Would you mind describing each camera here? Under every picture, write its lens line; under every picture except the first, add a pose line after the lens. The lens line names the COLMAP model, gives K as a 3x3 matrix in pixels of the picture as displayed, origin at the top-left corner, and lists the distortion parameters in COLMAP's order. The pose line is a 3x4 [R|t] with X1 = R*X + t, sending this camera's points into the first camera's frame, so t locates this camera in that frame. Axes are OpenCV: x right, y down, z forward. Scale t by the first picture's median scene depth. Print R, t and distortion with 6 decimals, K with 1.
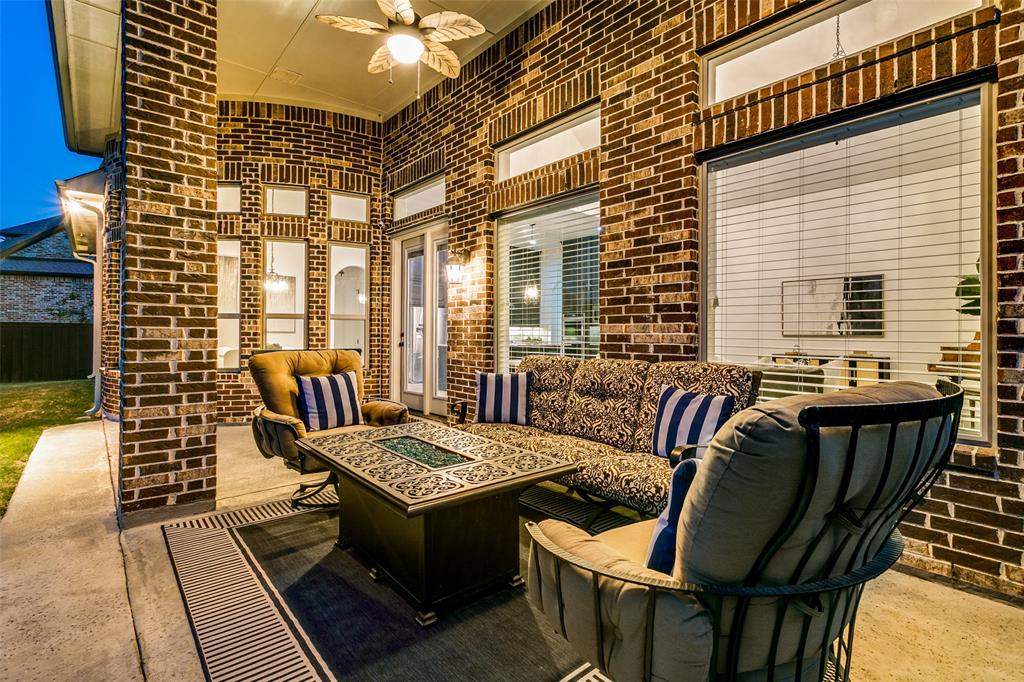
lens RADIAL K [[490.1, 0, 517.9], [0, 490.1, 340.1], [0, 0, 1]] dist [-0.004981, 0.000508]
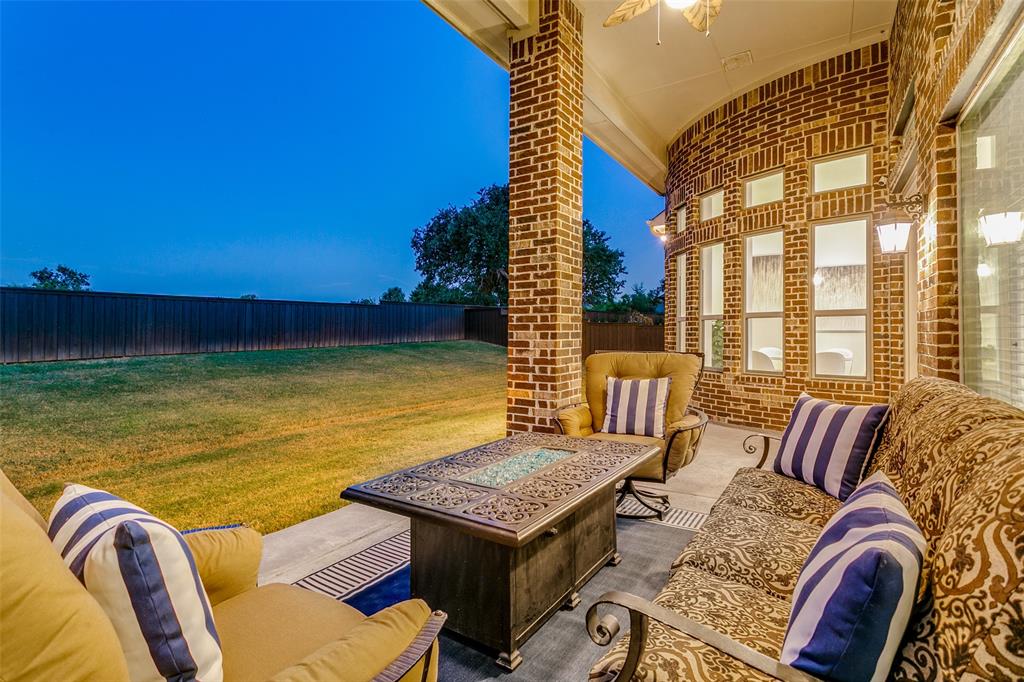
lens RADIAL K [[490.1, 0, 507.6], [0, 490.1, 324.6], [0, 0, 1]] dist [-0.004981, 0.000508]
pose [[0.253595, -0.021216, -0.967078, 0.330144], [-0.006271, 0.999702, -0.023576, -0.007241], [0.967290, 0.012043, 0.253386, 0.354971]]
